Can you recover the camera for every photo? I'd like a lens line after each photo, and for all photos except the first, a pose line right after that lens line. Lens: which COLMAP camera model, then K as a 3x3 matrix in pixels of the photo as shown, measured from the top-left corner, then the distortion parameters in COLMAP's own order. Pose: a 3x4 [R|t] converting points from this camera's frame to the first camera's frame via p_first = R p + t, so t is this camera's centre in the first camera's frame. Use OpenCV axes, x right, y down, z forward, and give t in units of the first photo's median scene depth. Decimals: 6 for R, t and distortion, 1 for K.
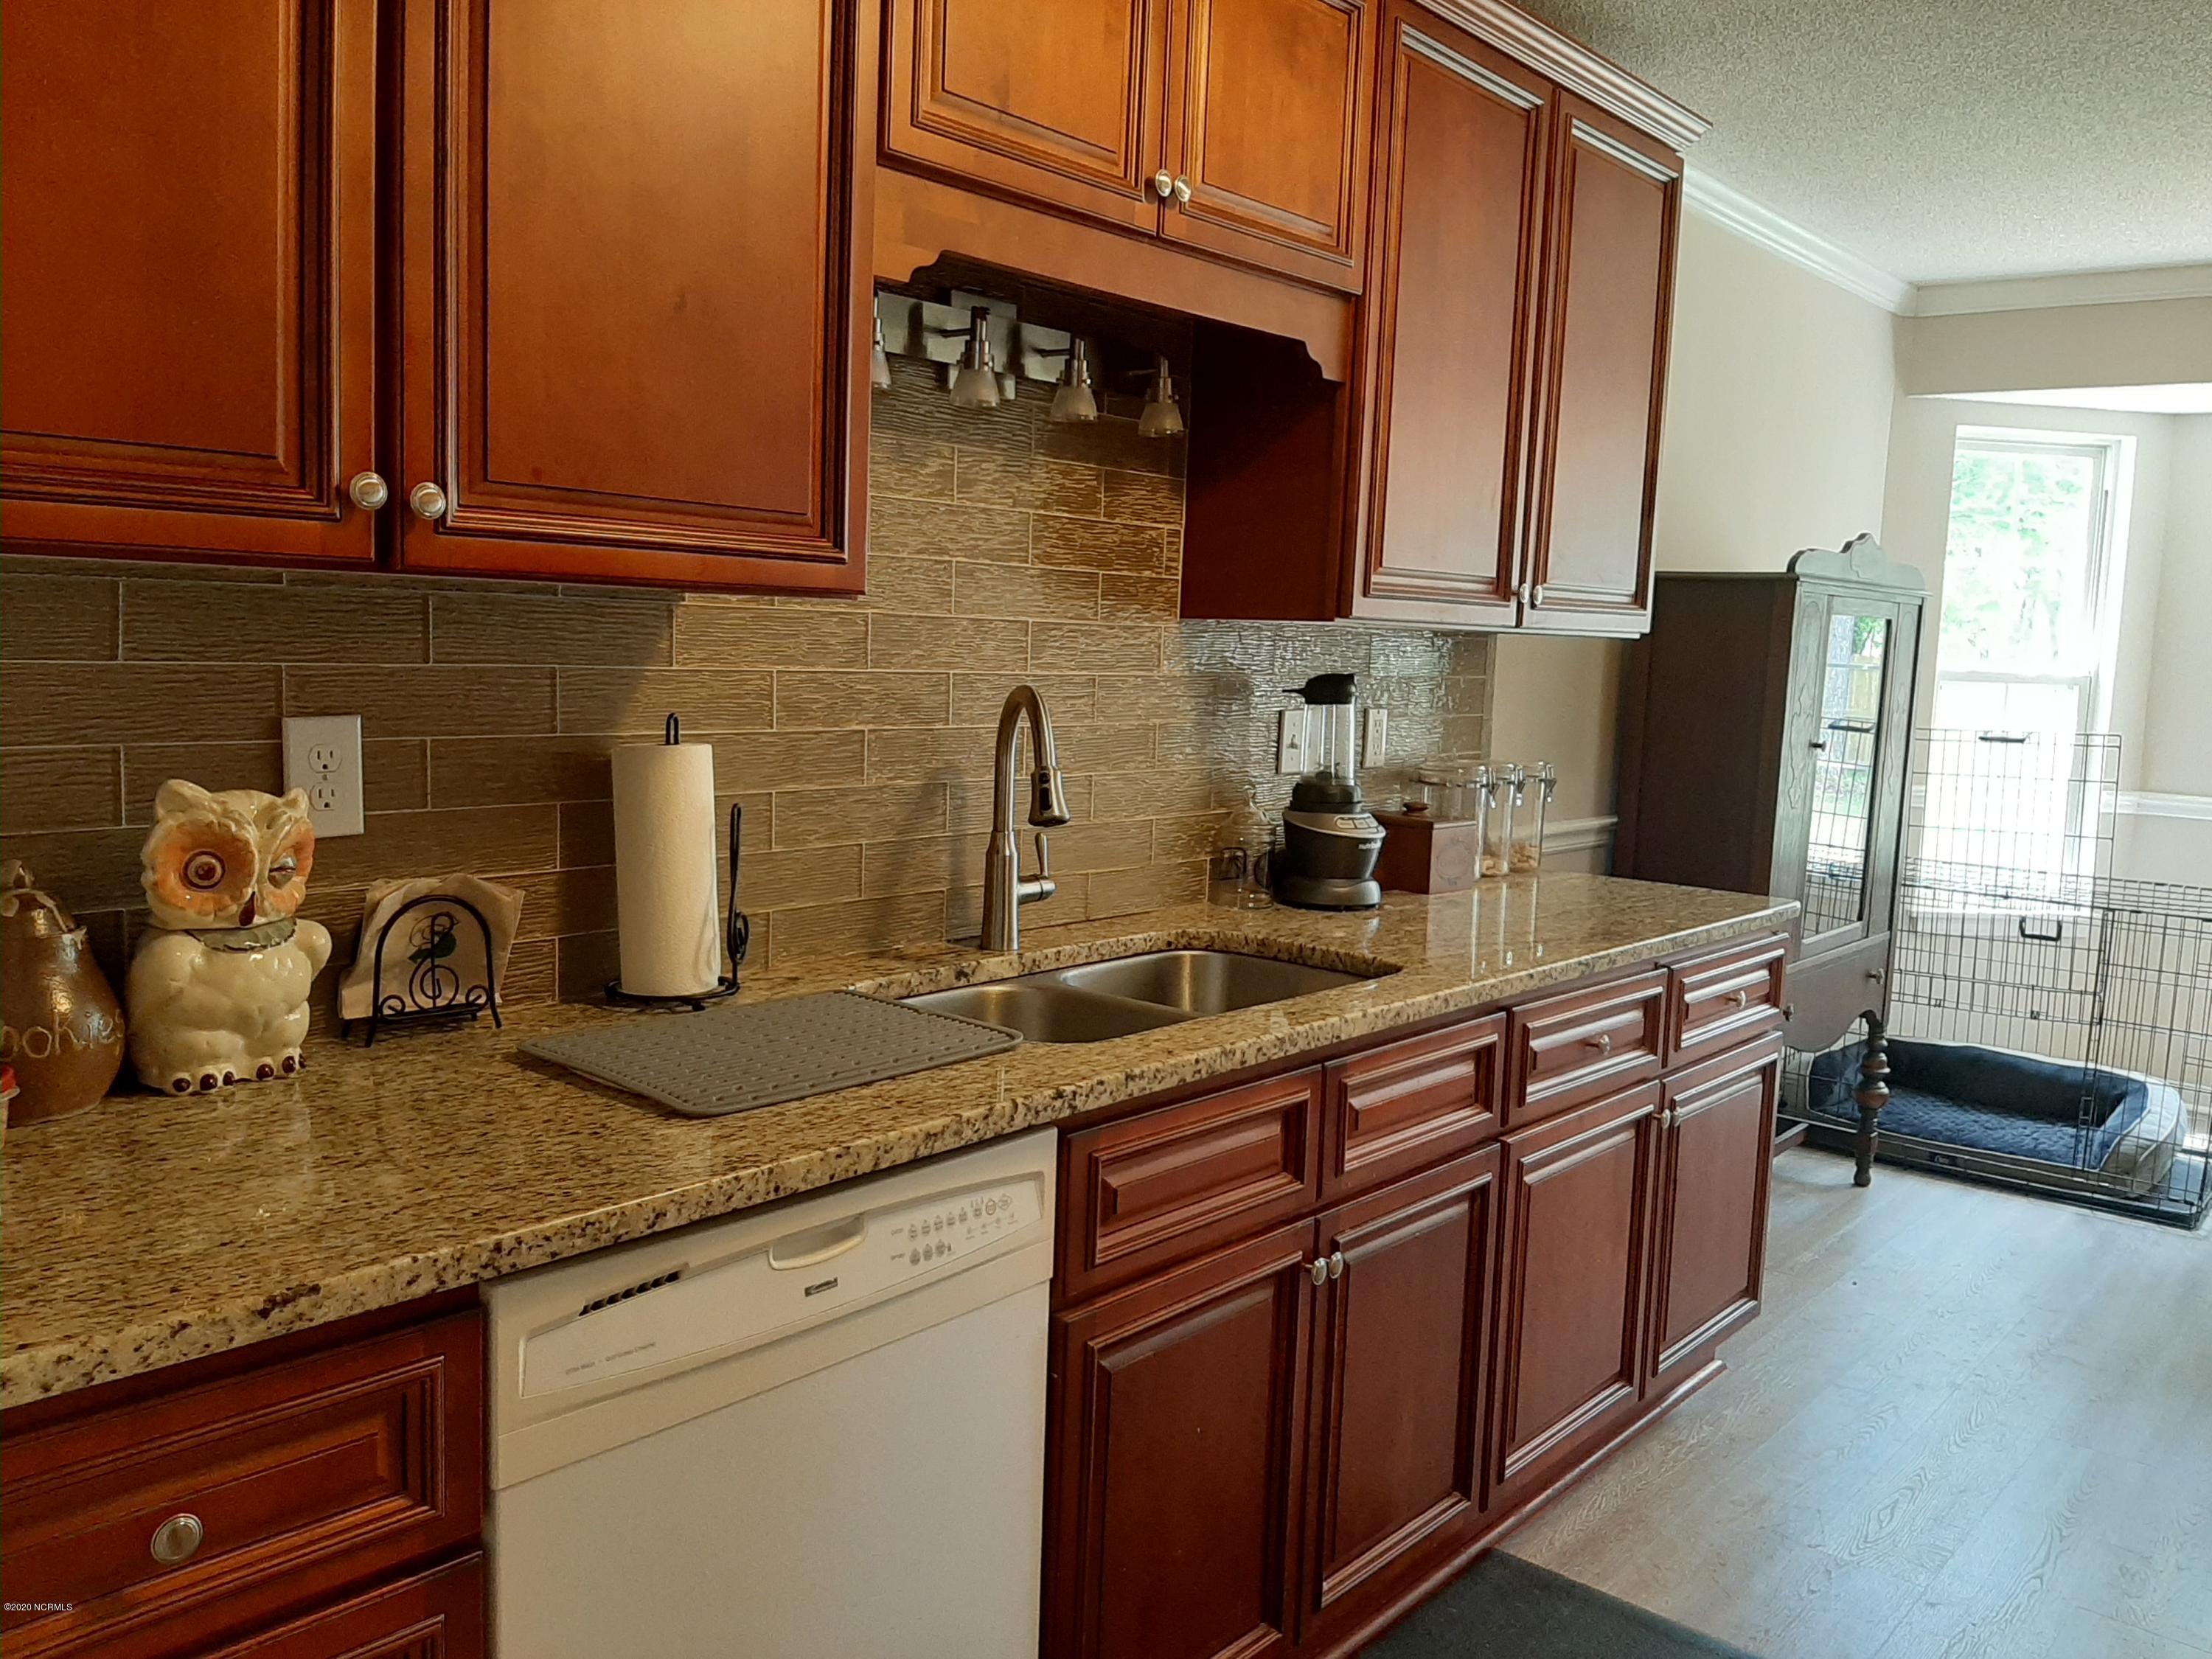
lens RADIAL K [[1722.4, 0, 1122.0], [0, 1722.4, 826.8], [0, 0, 1]] dist [0.027995, -0.005974]
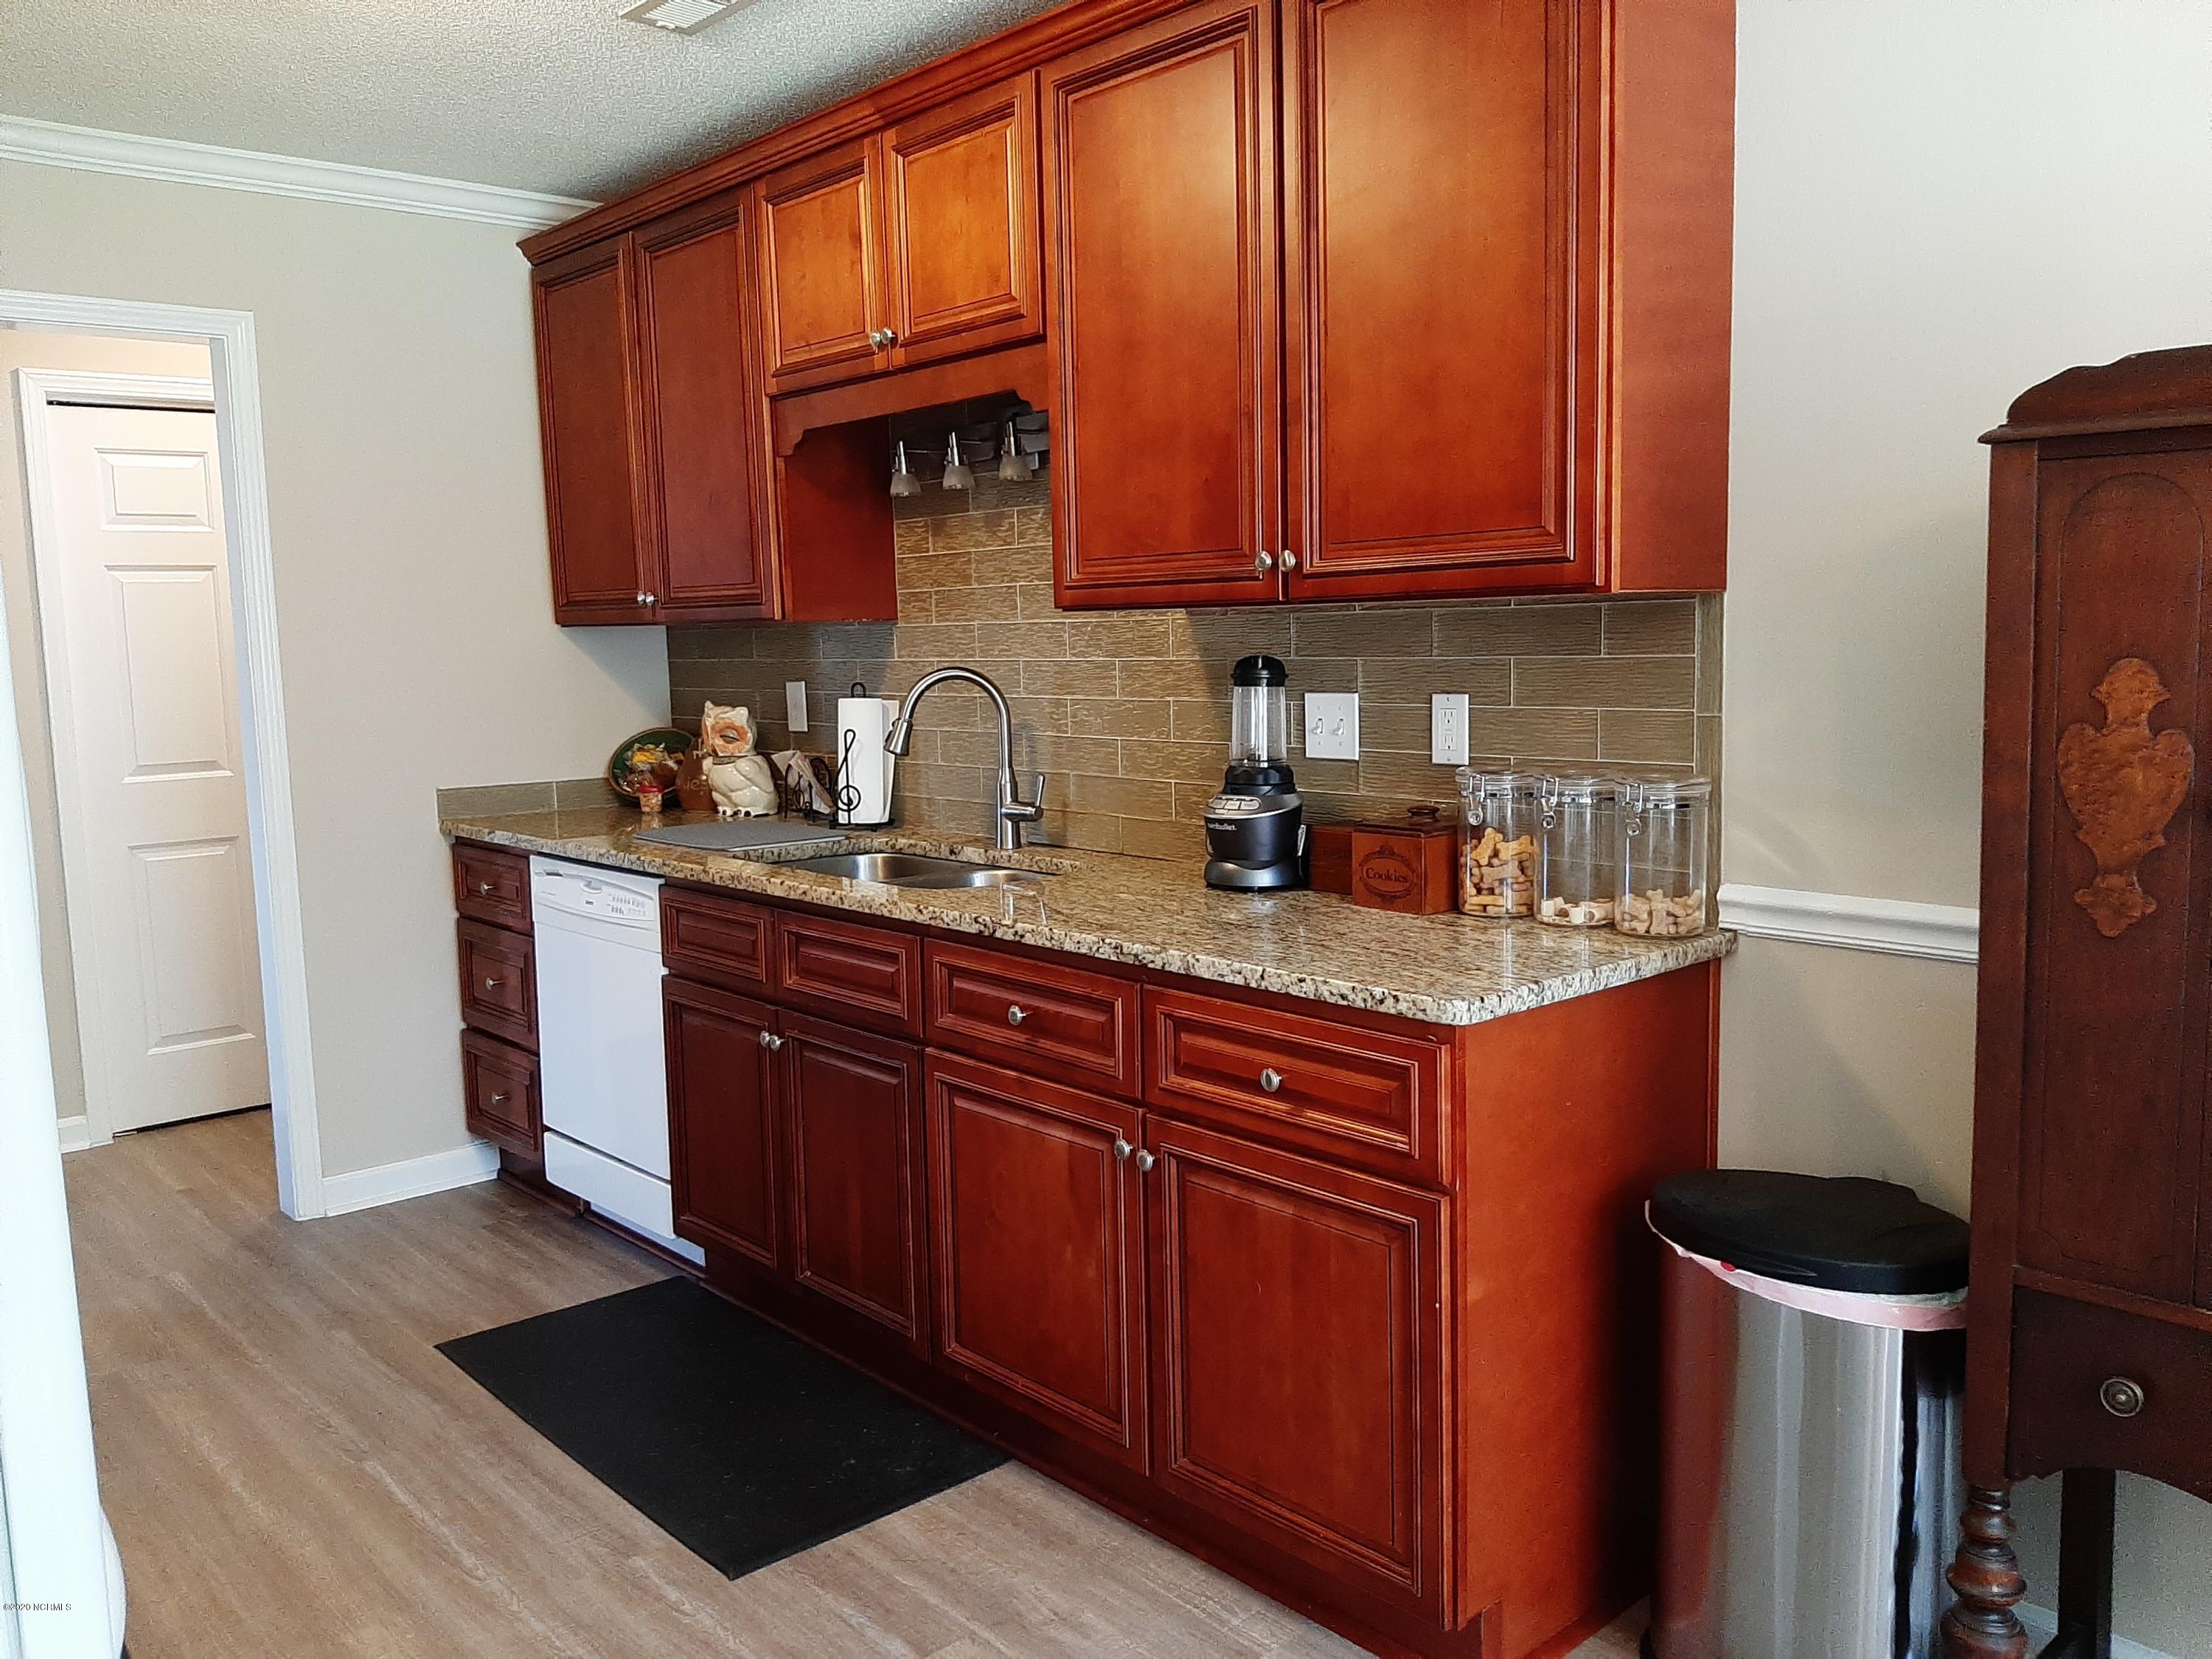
lens RADIAL K [[1722.4, 0, 1122.0], [0, 1722.4, 826.8], [0, 0, 1]] dist [0.027995, -0.005974]
pose [[-0.112561, 0.074873, -0.990820, 1.393352], [-0.096727, 0.991596, 0.085920, -0.084992], [0.988926, 0.105510, -0.104373, 1.267953]]
